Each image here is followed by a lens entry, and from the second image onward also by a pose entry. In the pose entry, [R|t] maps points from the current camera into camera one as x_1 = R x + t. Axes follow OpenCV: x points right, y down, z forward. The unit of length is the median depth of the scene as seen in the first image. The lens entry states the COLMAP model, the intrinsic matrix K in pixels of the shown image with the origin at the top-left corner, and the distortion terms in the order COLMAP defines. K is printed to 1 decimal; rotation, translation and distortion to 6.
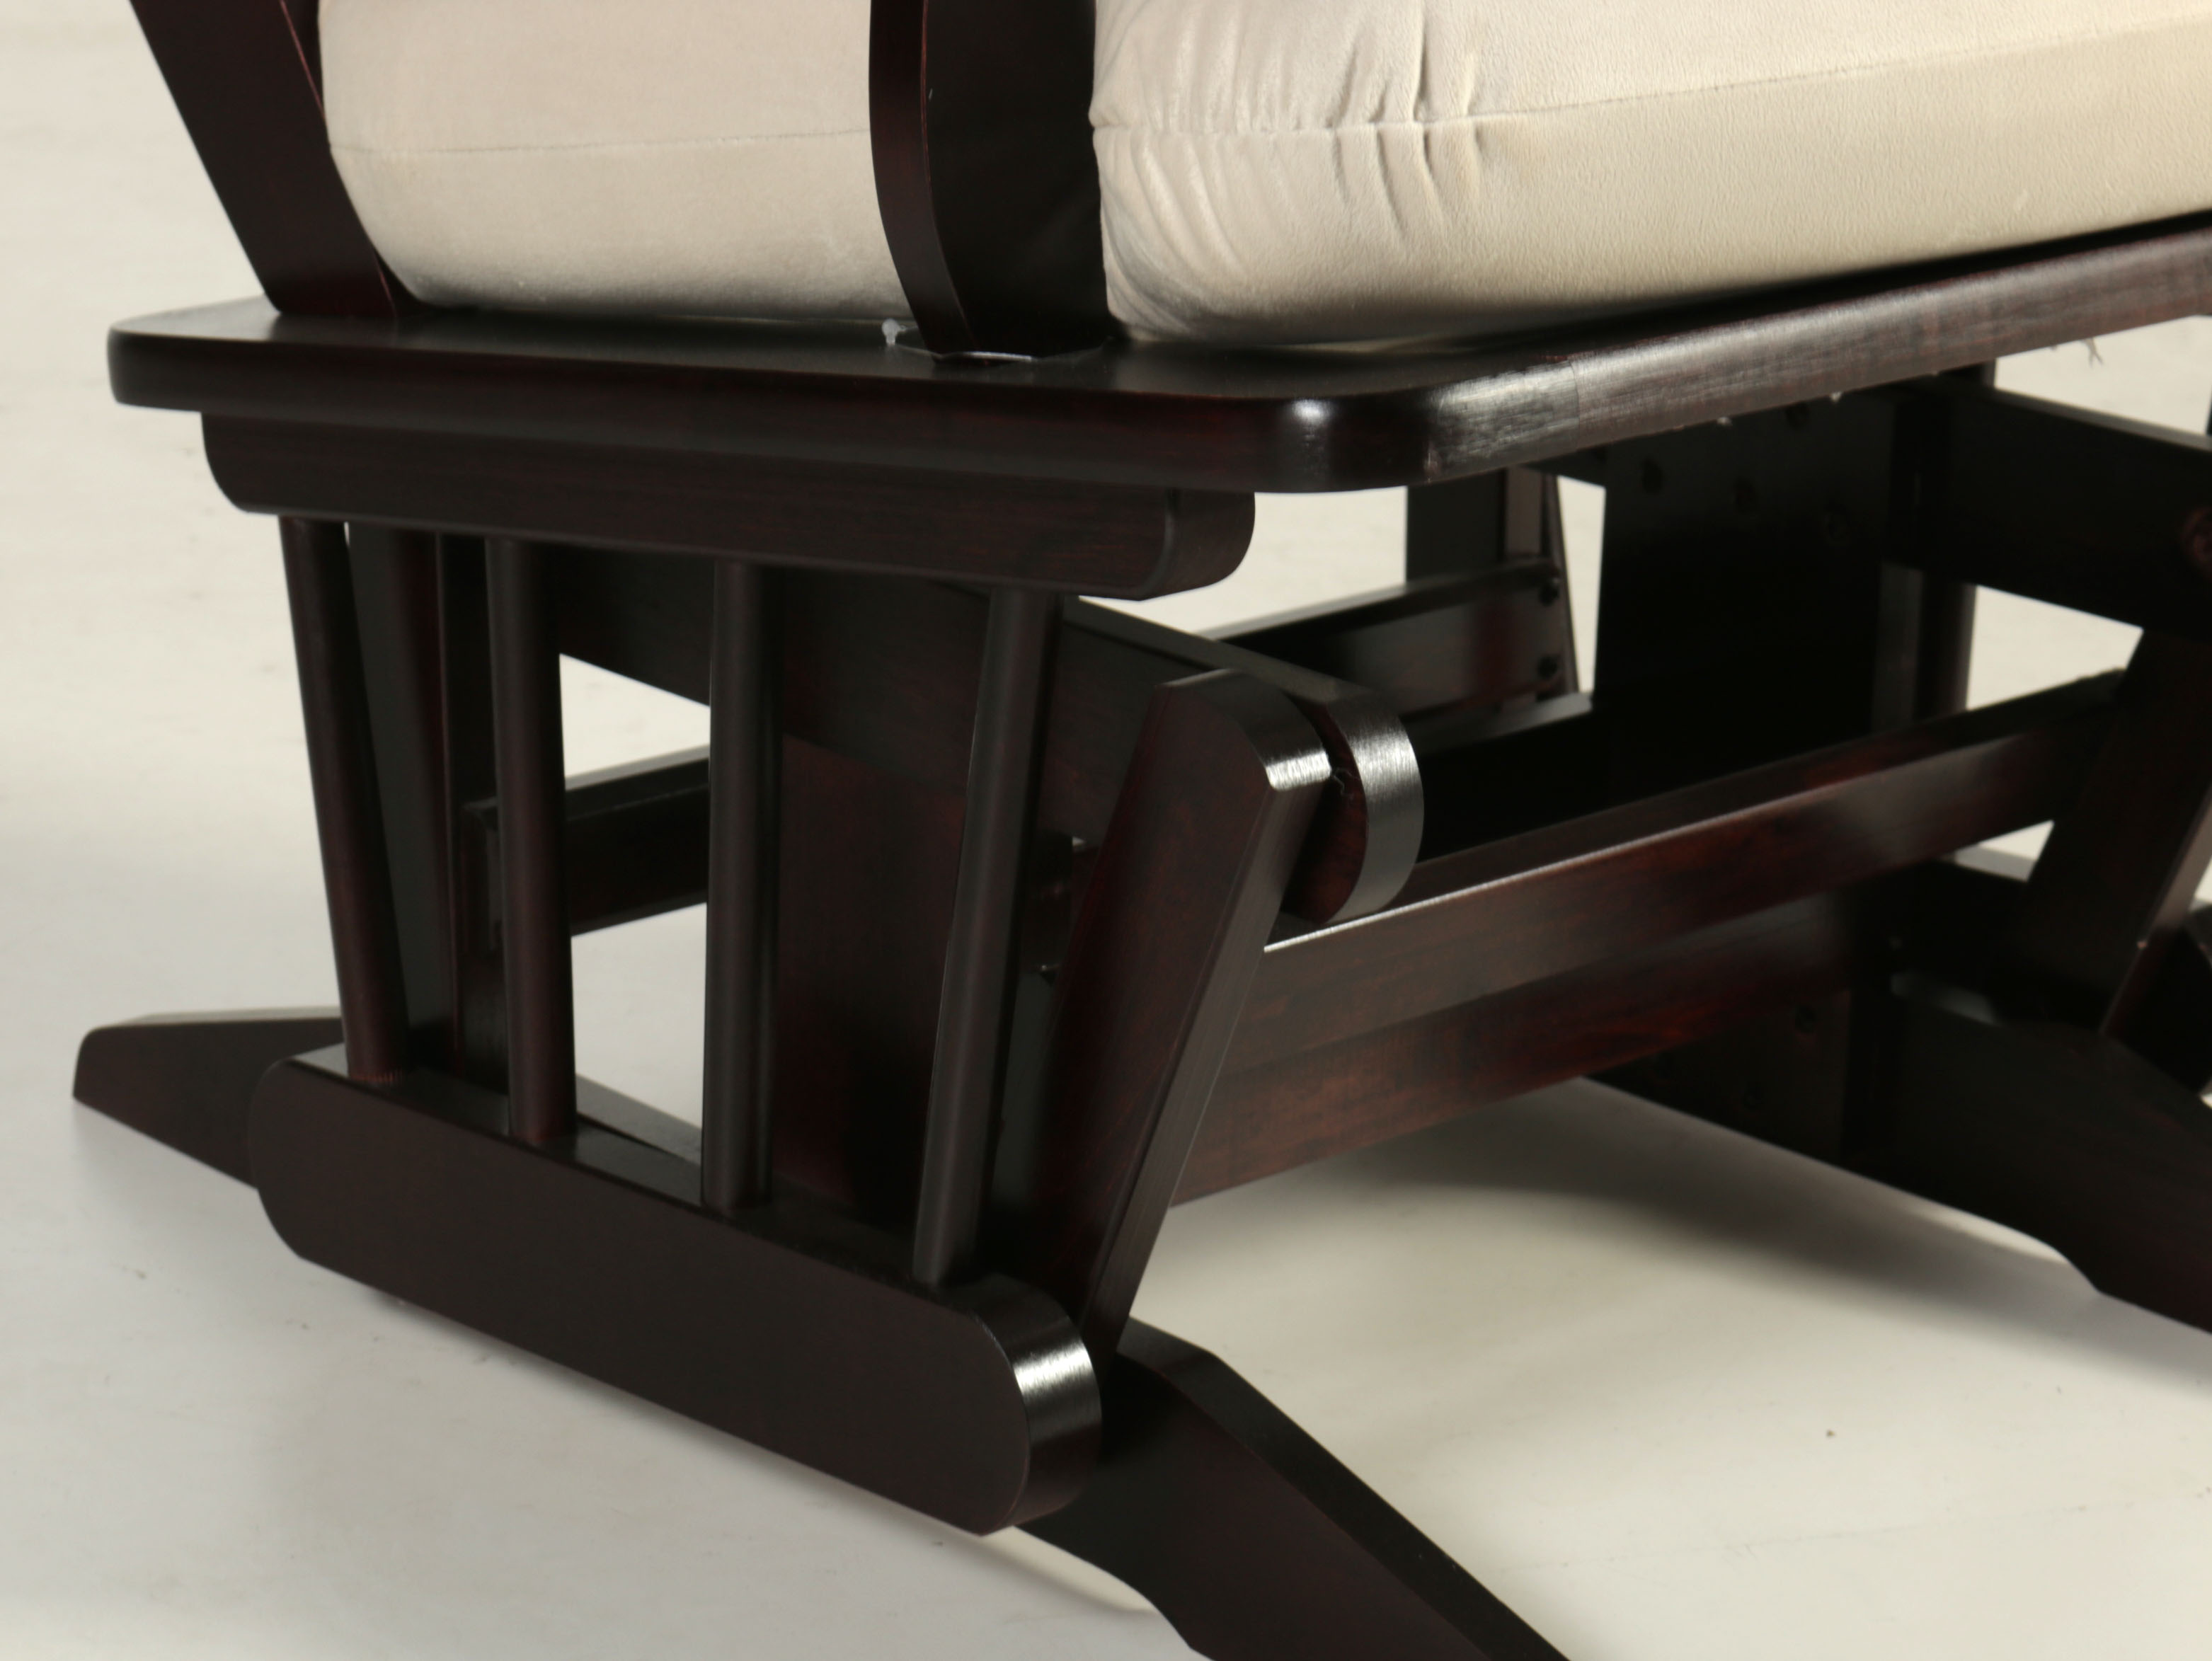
lens RADIAL K [[5320.9, 0, 1106.0], [0, 5320.9, 830.5], [0, 0, 1]] dist [-0.077527, -0.335056]
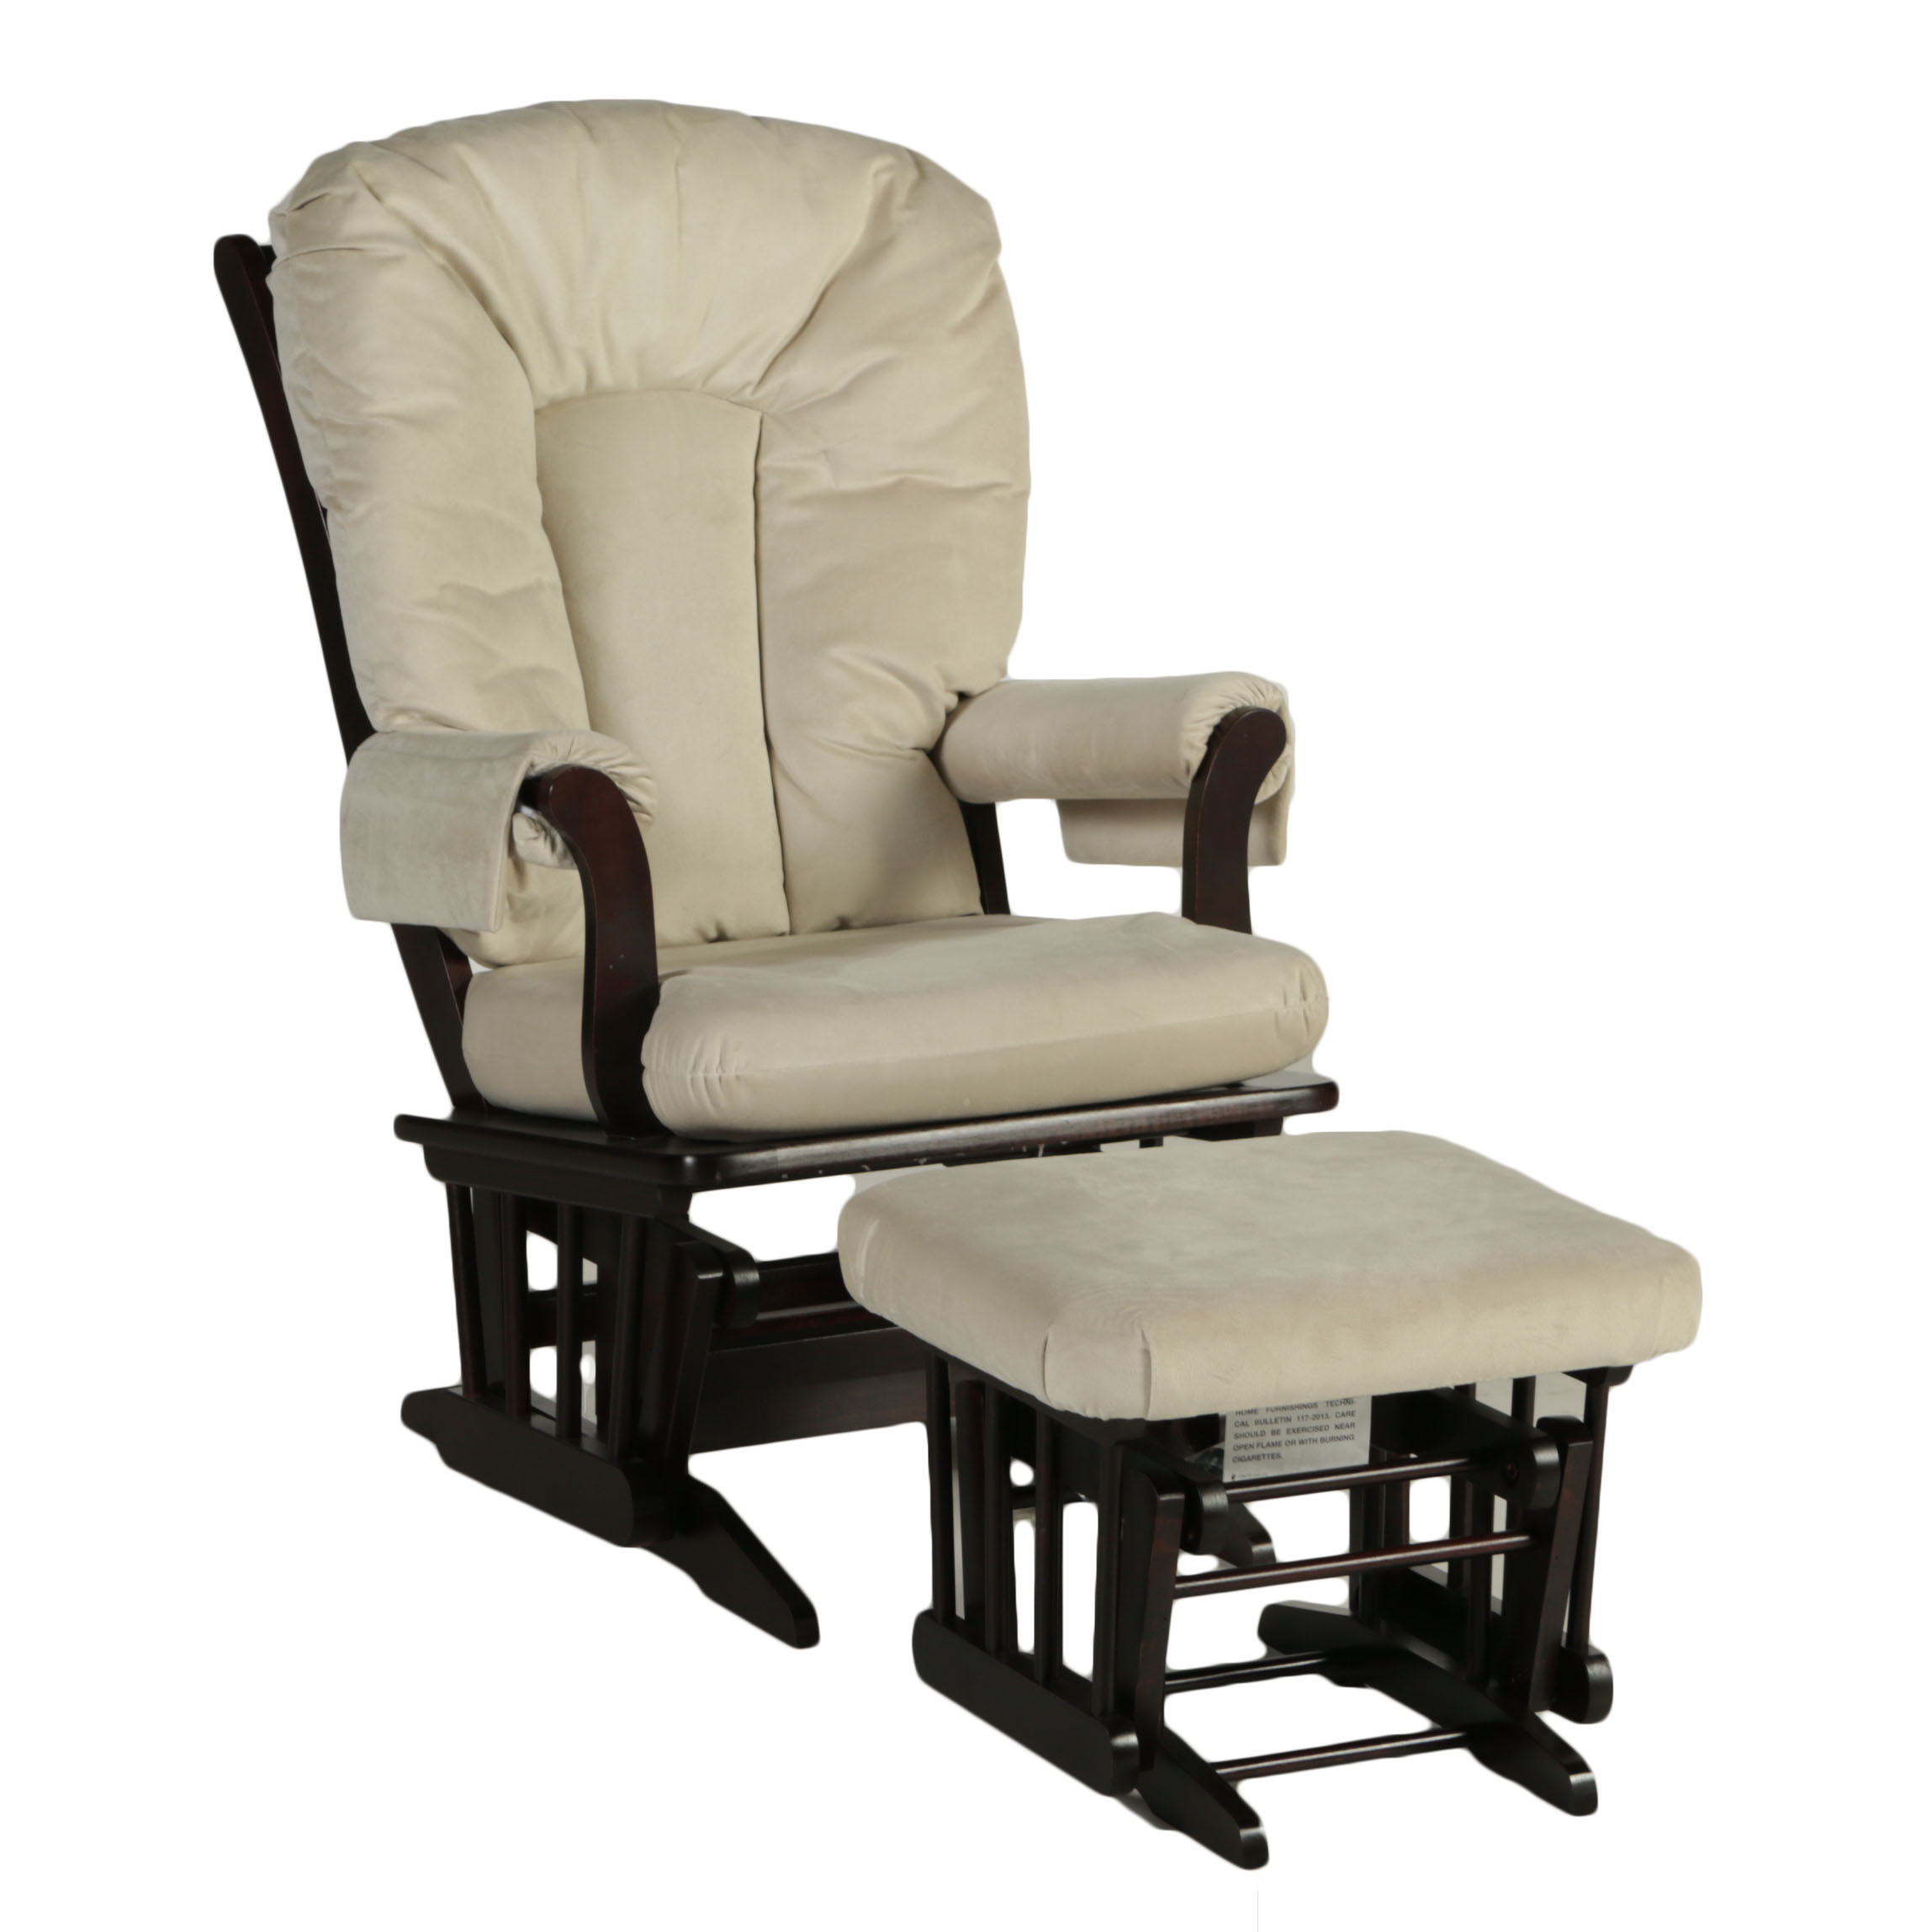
lens RADIAL K [[5207.6, 0, 966.0], [0, 5207.6, 966.0], [0, 0, 1]] dist [-0.005545, -1.521131]
pose [[0.975371, 0.044530, -0.216028, 0.683854], [-0.069348, 0.991653, -0.108700, 0.101676], [0.209384, 0.121004, 0.970318, -1.553560]]
